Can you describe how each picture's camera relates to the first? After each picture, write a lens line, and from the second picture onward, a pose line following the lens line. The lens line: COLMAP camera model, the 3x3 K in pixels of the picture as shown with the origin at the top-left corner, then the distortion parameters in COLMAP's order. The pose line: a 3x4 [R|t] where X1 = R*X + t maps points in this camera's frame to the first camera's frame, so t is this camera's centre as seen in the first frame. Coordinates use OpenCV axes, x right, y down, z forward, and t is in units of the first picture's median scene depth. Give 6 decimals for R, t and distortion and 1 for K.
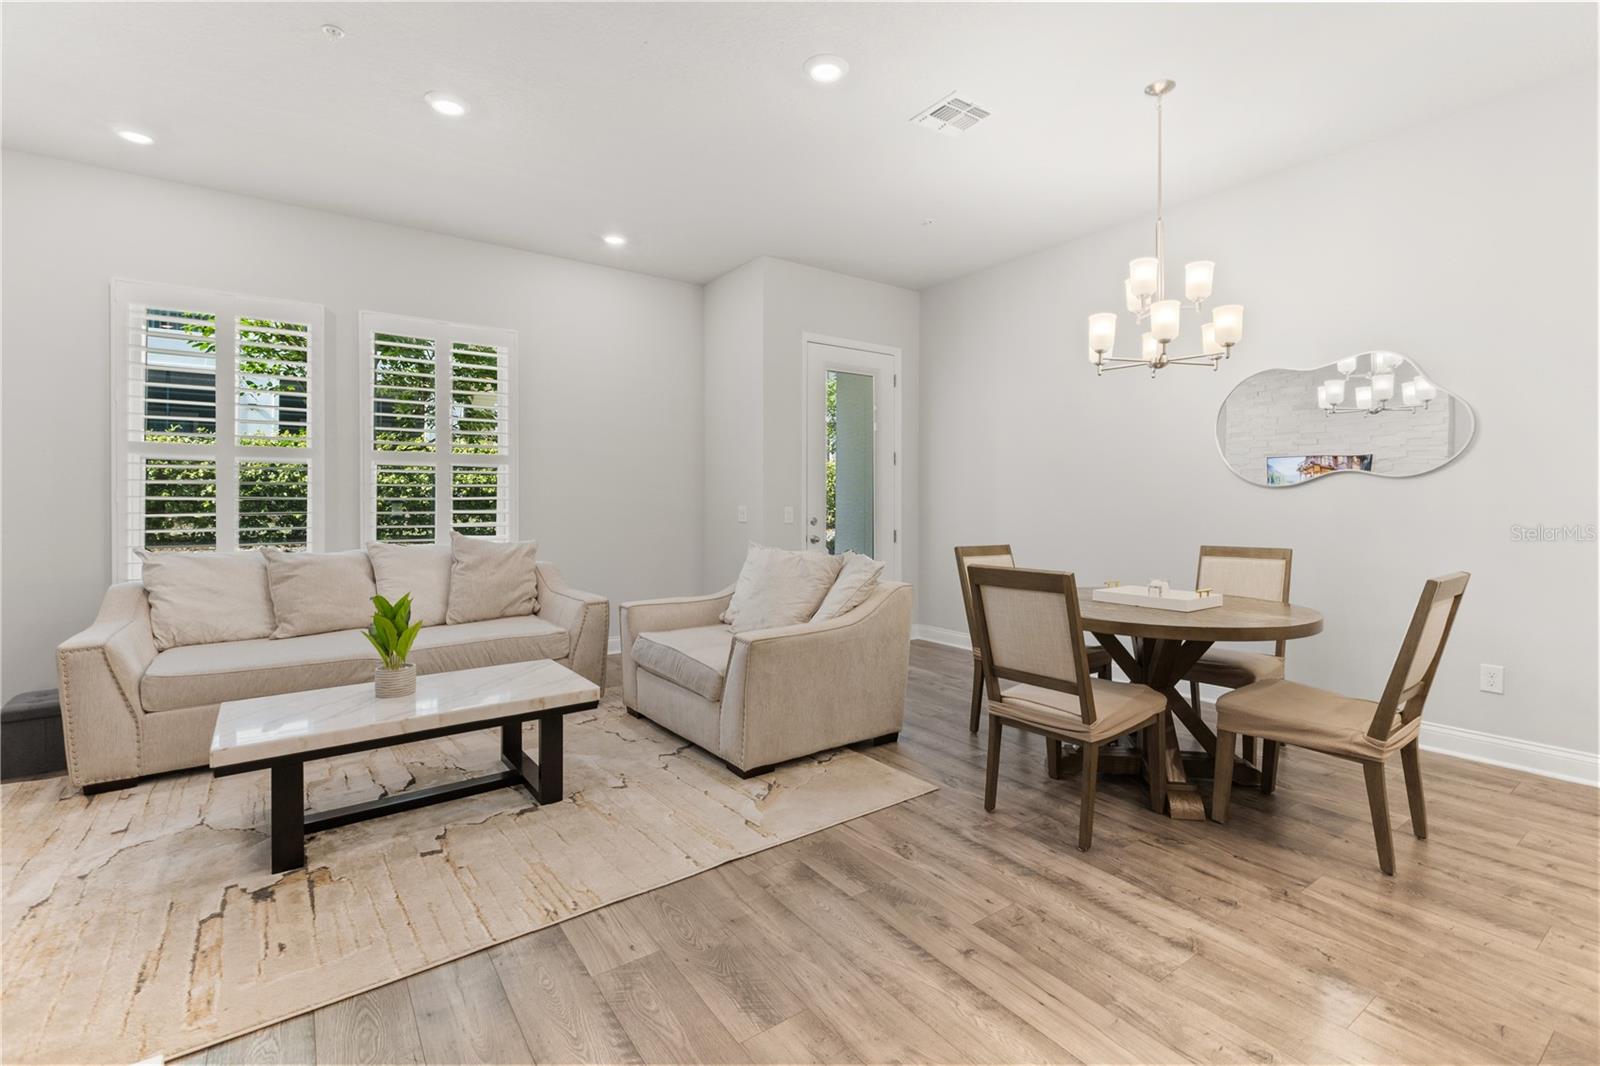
lens RADIAL K [[716.4, 0, 819.8], [0, 716.4, 503.3], [0, 0, 1]] dist [0.002199, 0.000301]
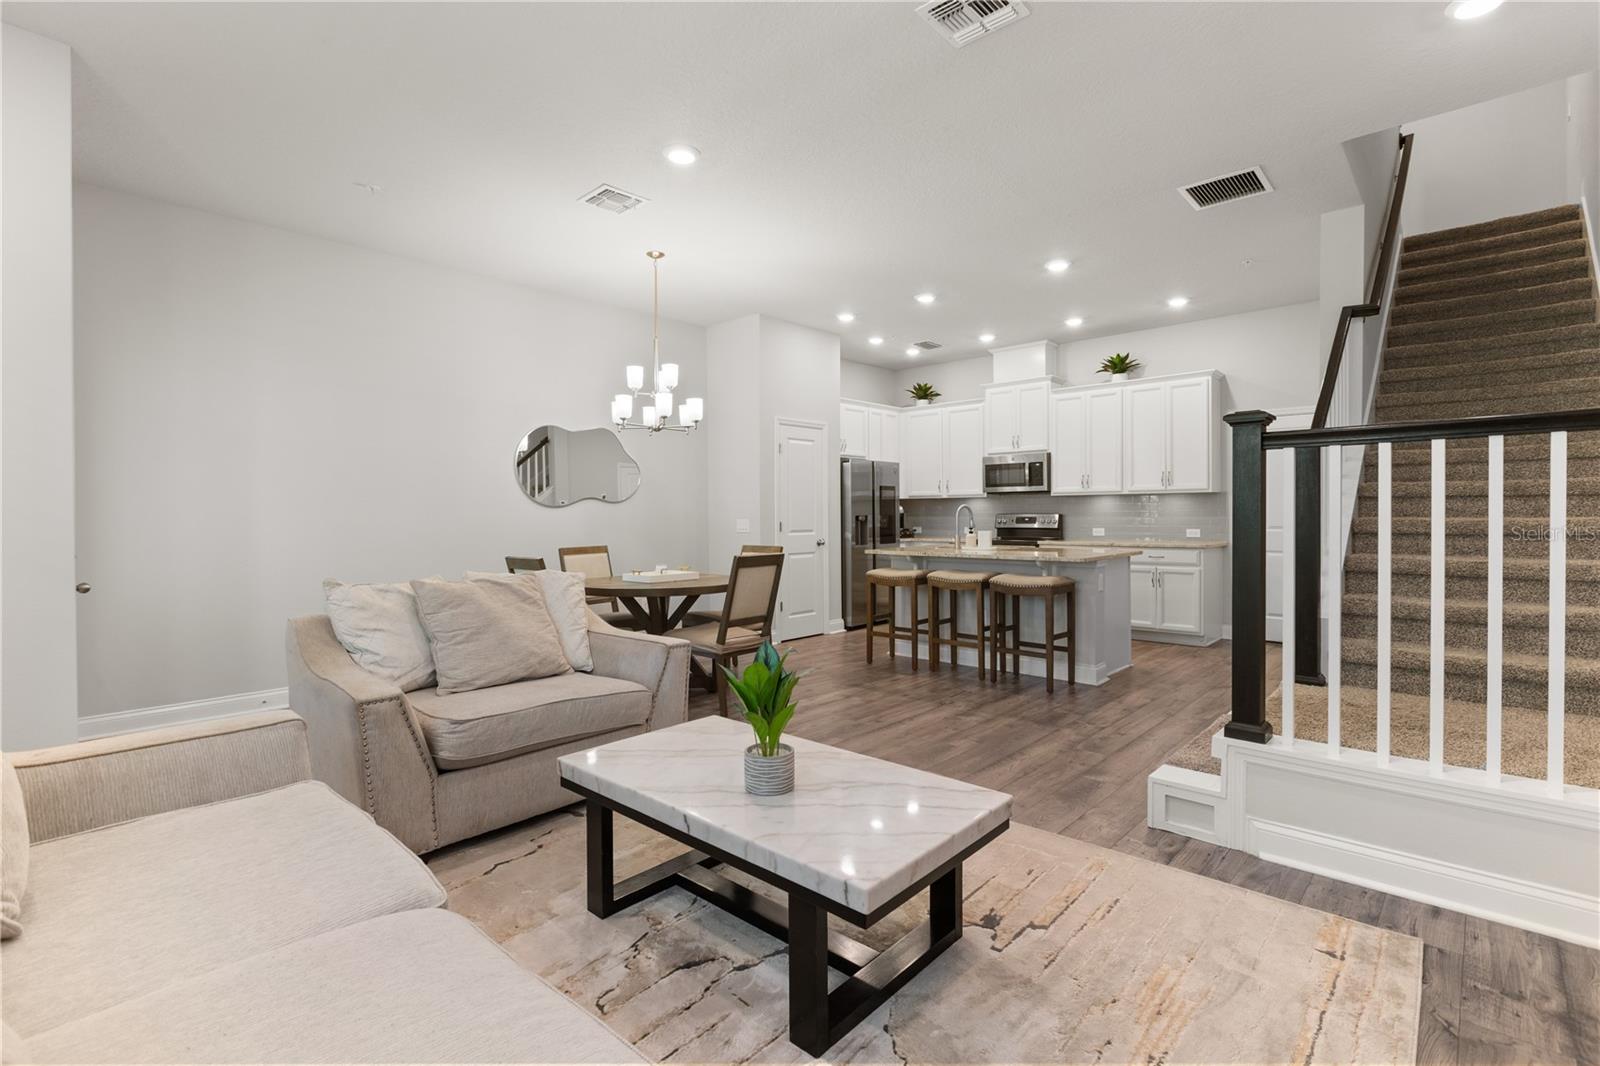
lens RADIAL K [[744.5, 0, 803.9], [0, 744.5, 514.4], [0, 0, 1]] dist [-0.003268, 0.000071]
pose [[-0.188589, -0.001628, 0.982055, -1.214643], [0.007057, 0.999971, 0.003013, -0.008613], [-0.982031, 0.007499, -0.188572, 1.010244]]
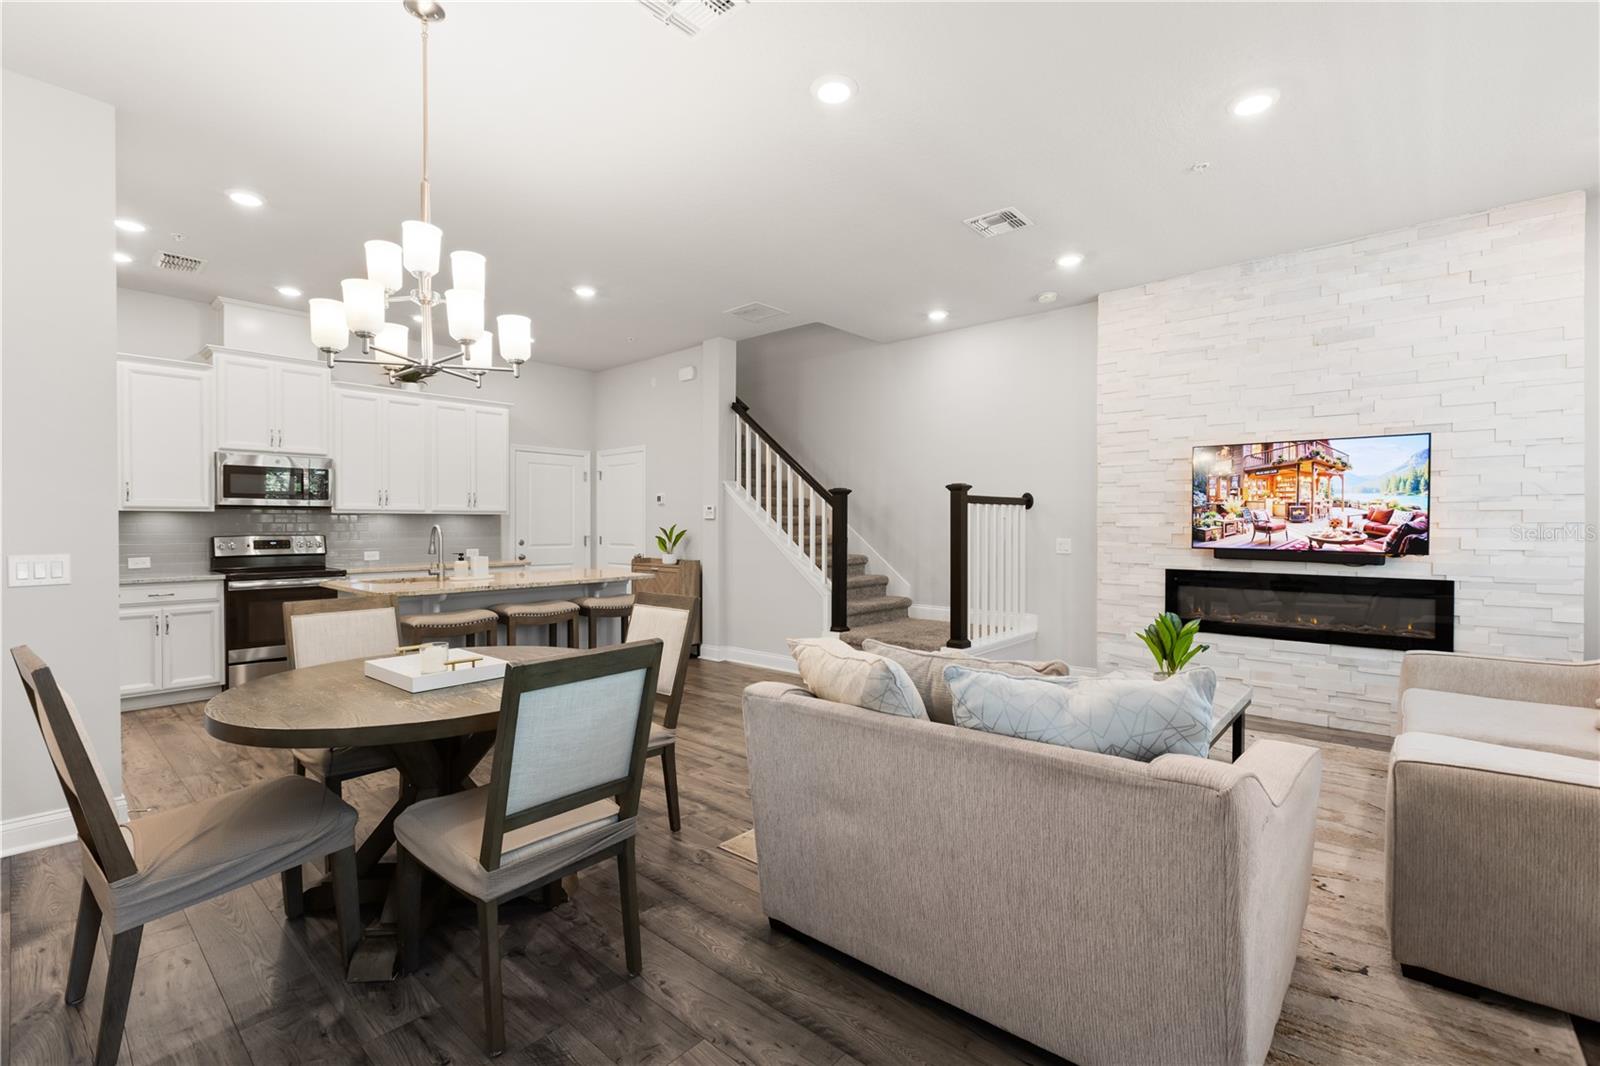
lens RADIAL K [[716.4, 0, 800.8], [0, 716.4, 534.4], [0, 0, 1]] dist [0.002199, 0.000301]
pose [[-0.979359, 0.004690, -0.202072, 0.238739], [0.001981, 0.999905, 0.013605, -0.023871], [0.202117, 0.012924, -0.979276, 1.866045]]
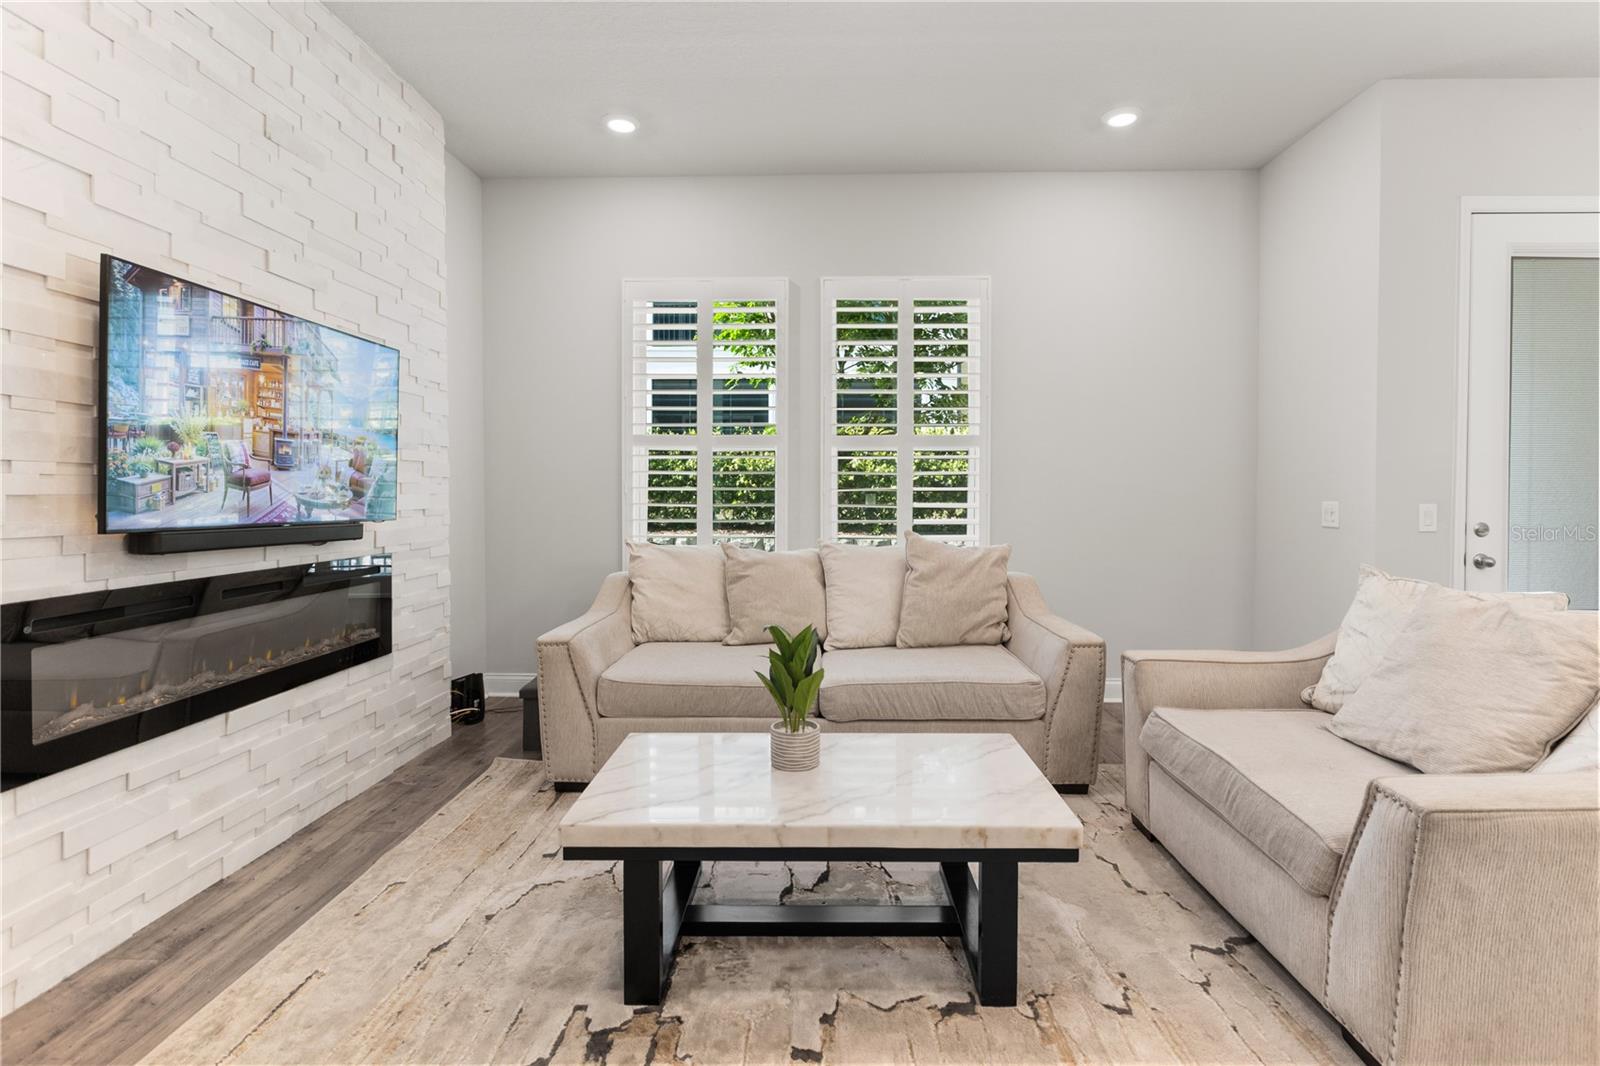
lens RADIAL K [[744.5, 0, 814.0], [0, 744.5, 511.4], [0, 0, 1]] dist [-0.003268, 0.000071]
pose [[0.786985, 0.018809, -0.616686, -0.111579], [-0.003571, 0.999657, 0.025932, -0.005117], [0.616962, -0.018206, 0.786782, 0.390275]]
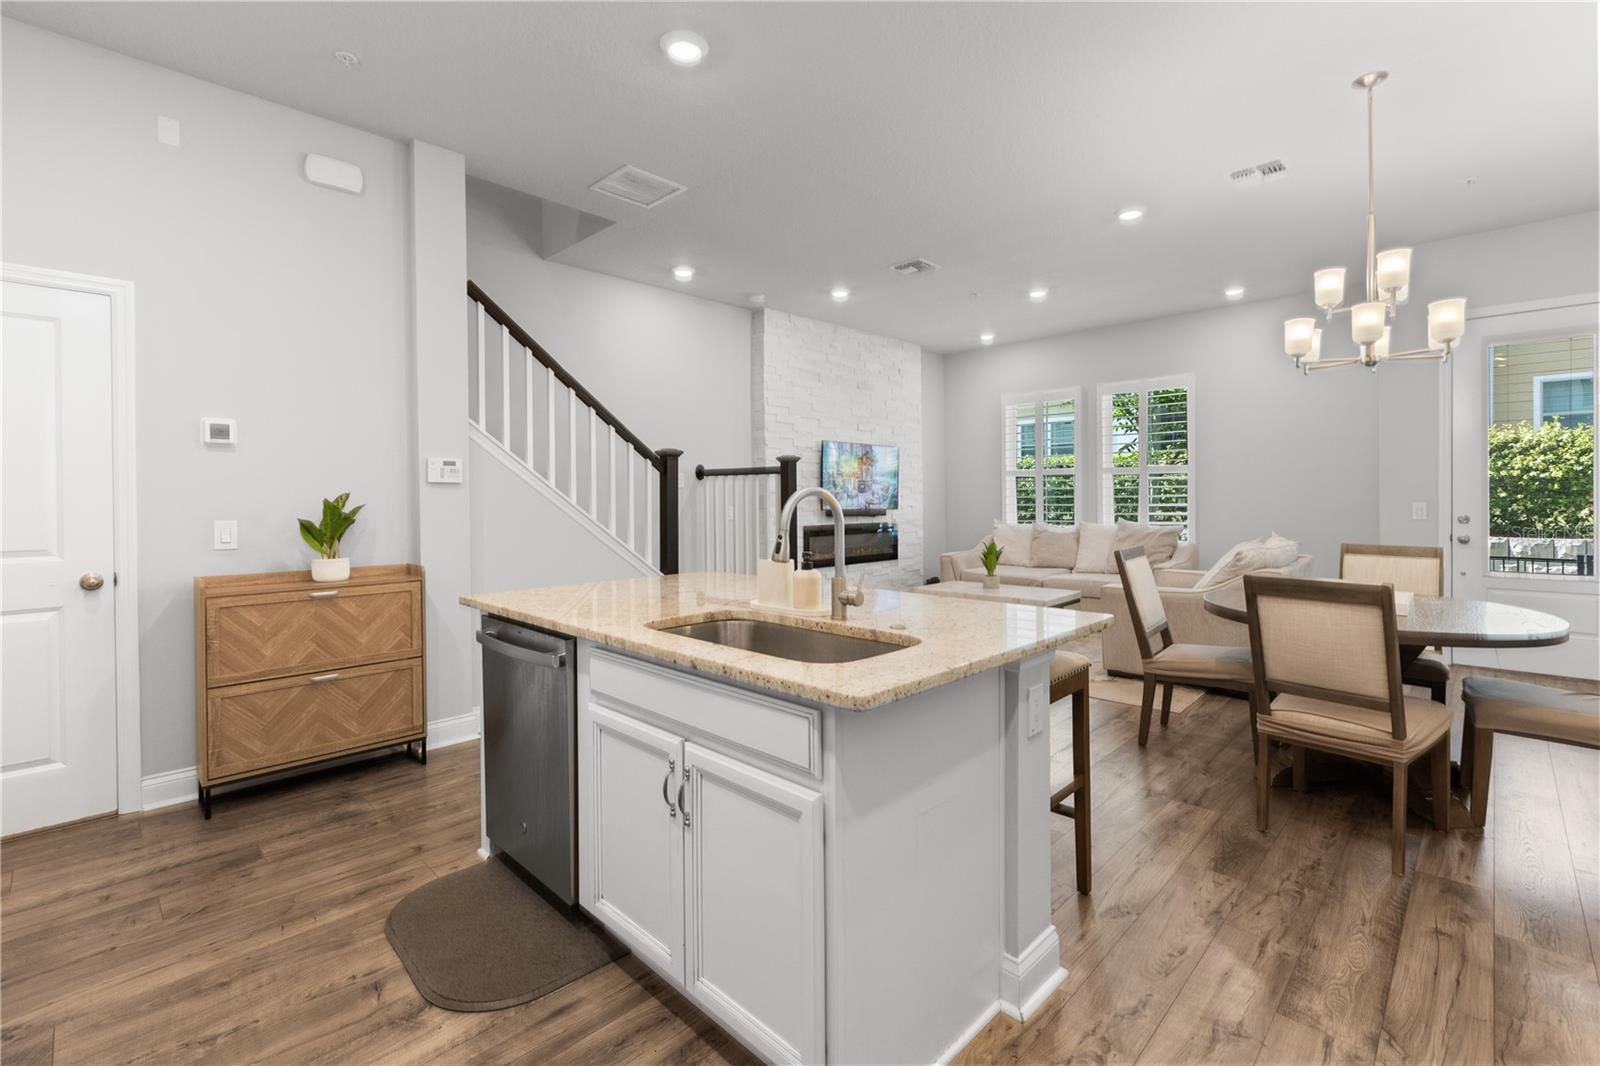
lens RADIAL K [[716.4, 0, 814.1], [0, 716.4, 495.7], [0, 0, 1]] dist [0.002199, 0.000301]
pose [[0.169323, -0.000866, -0.985560, 1.322715], [0.007102, 0.999975, 0.000341, -0.018137], [0.985535, -0.007057, 0.169325, 0.092732]]
